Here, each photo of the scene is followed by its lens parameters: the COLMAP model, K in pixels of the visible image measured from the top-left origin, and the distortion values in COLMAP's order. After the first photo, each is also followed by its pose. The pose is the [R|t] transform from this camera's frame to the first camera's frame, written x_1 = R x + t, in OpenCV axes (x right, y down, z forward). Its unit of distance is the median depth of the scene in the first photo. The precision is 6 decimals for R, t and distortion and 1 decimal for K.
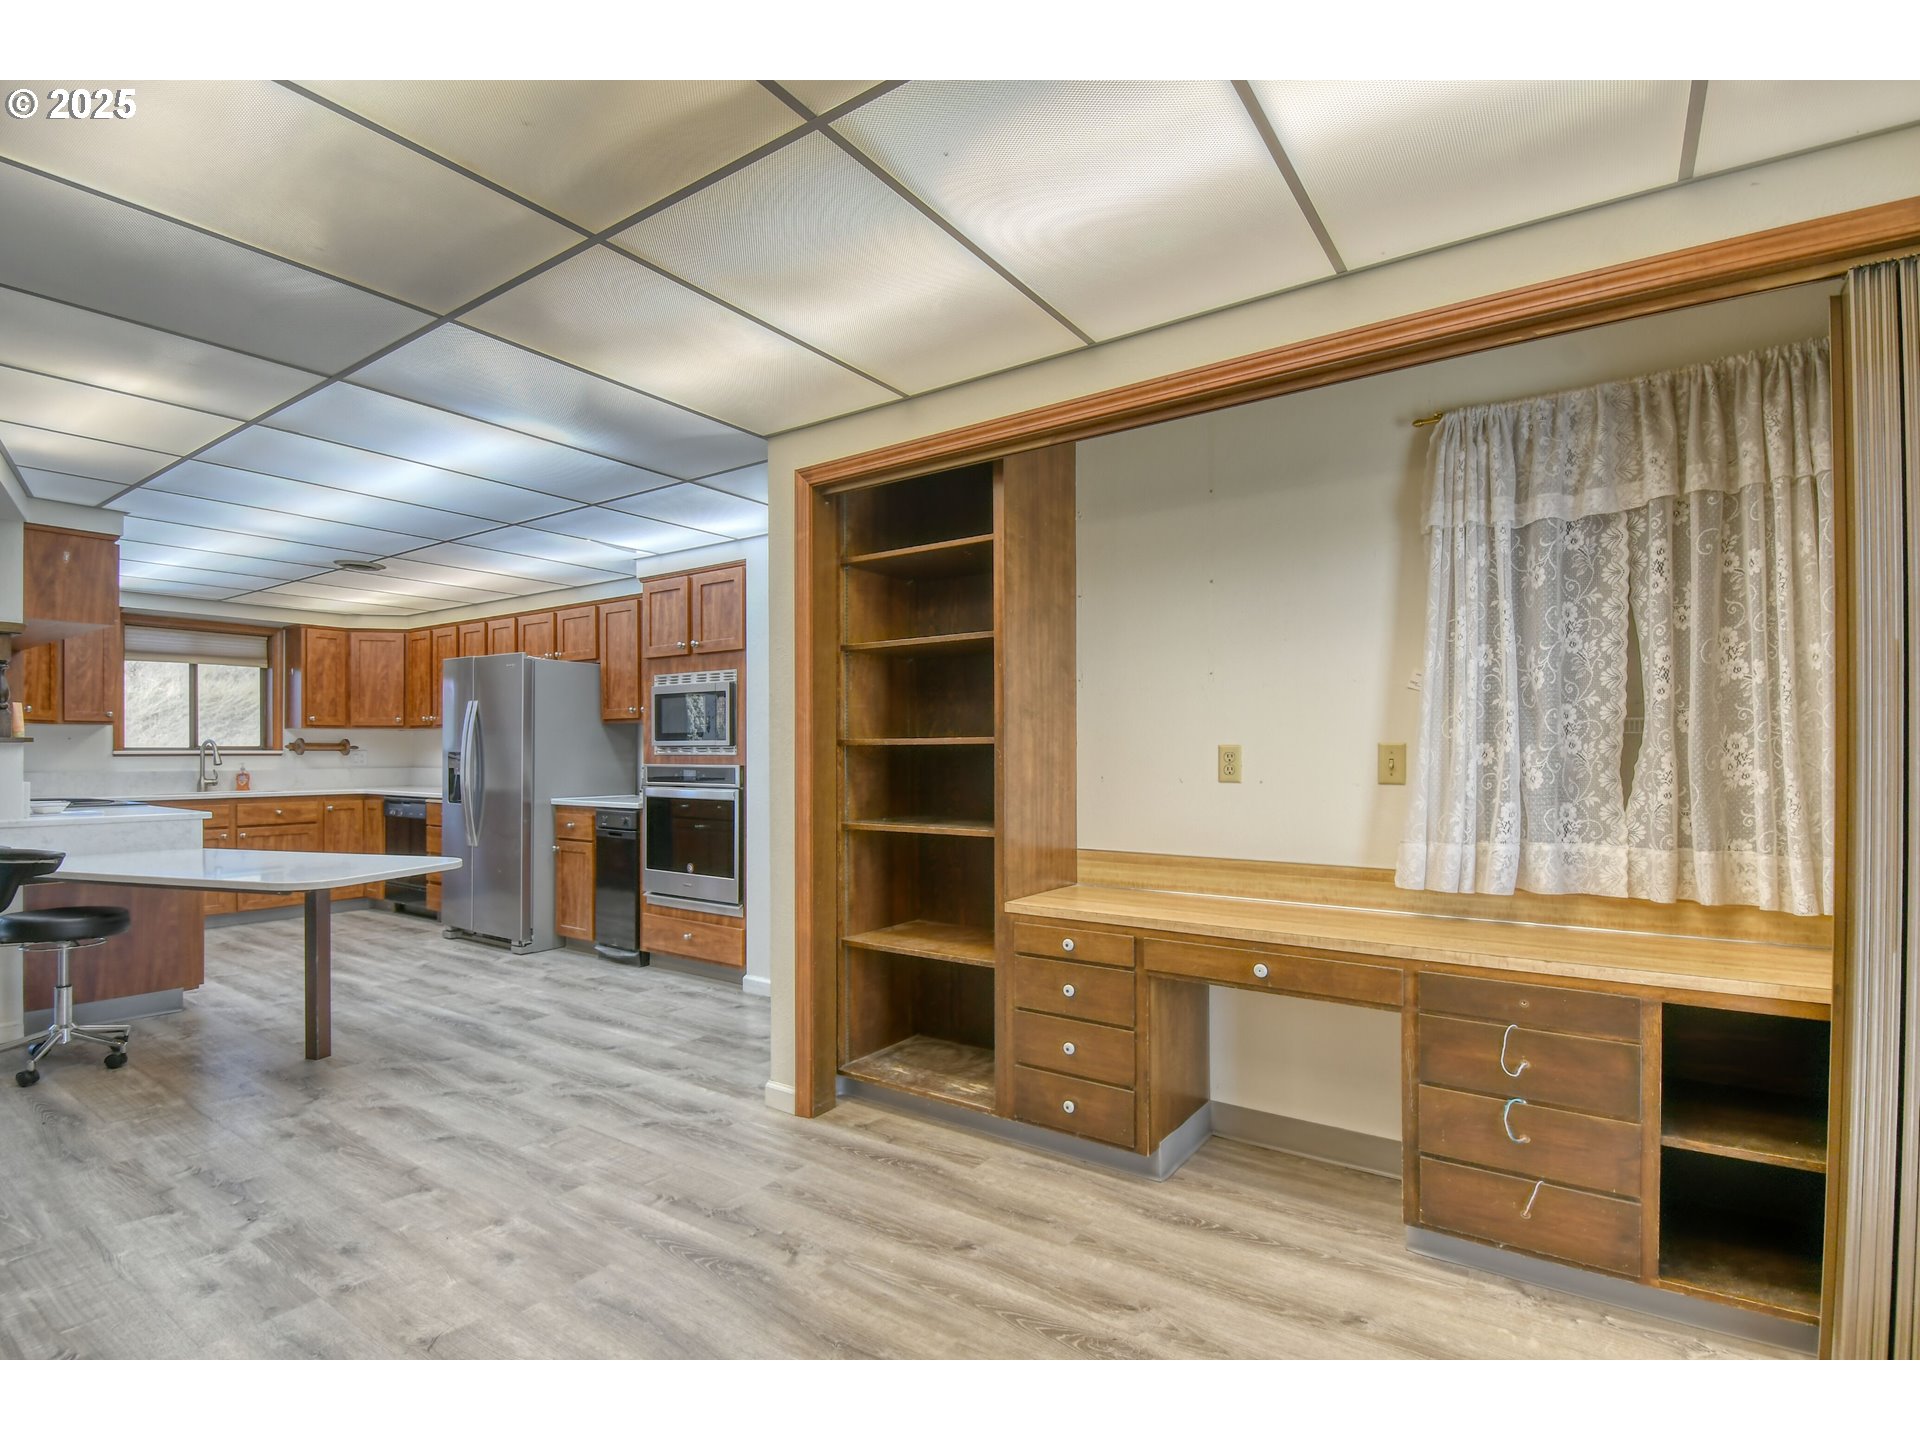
lens RADIAL K [[936.6, 0, 959.0], [0, 936.6, 750.8], [0, 0, 1]] dist [0.003830, -0.008802]
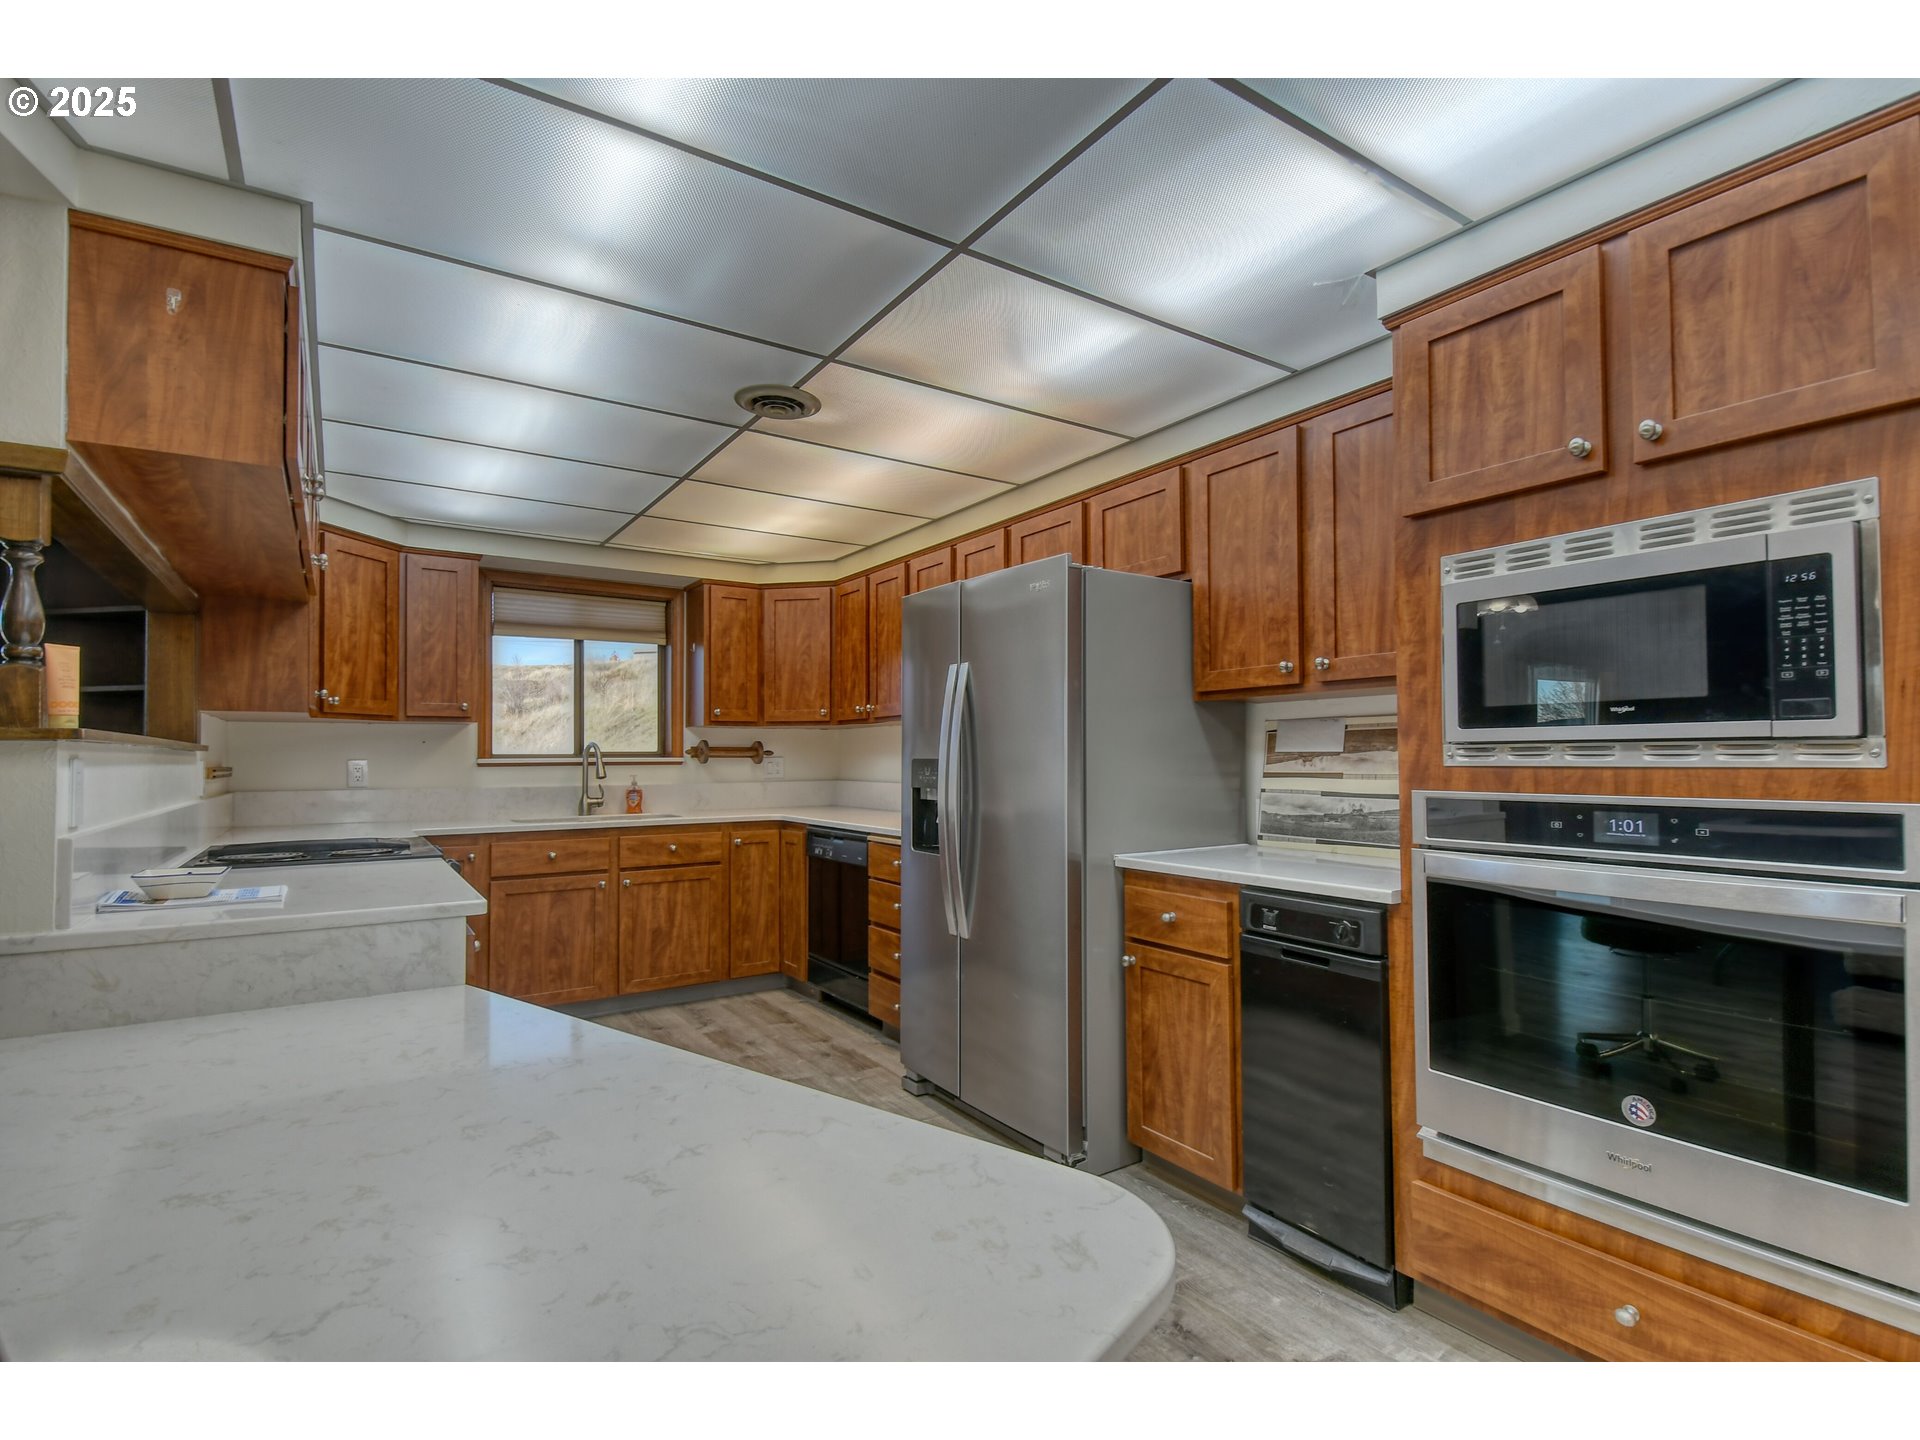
lens RADIAL K [[936.6, 0, 967.9], [0, 936.6, 731.6], [0, 0, 1]] dist [0.003830, -0.008802]
pose [[0.933868, -0.013722, -0.357355, -0.287646], [0.004675, 0.999647, -0.026169, -0.000457], [0.357588, 0.022768, 0.933602, 0.448956]]
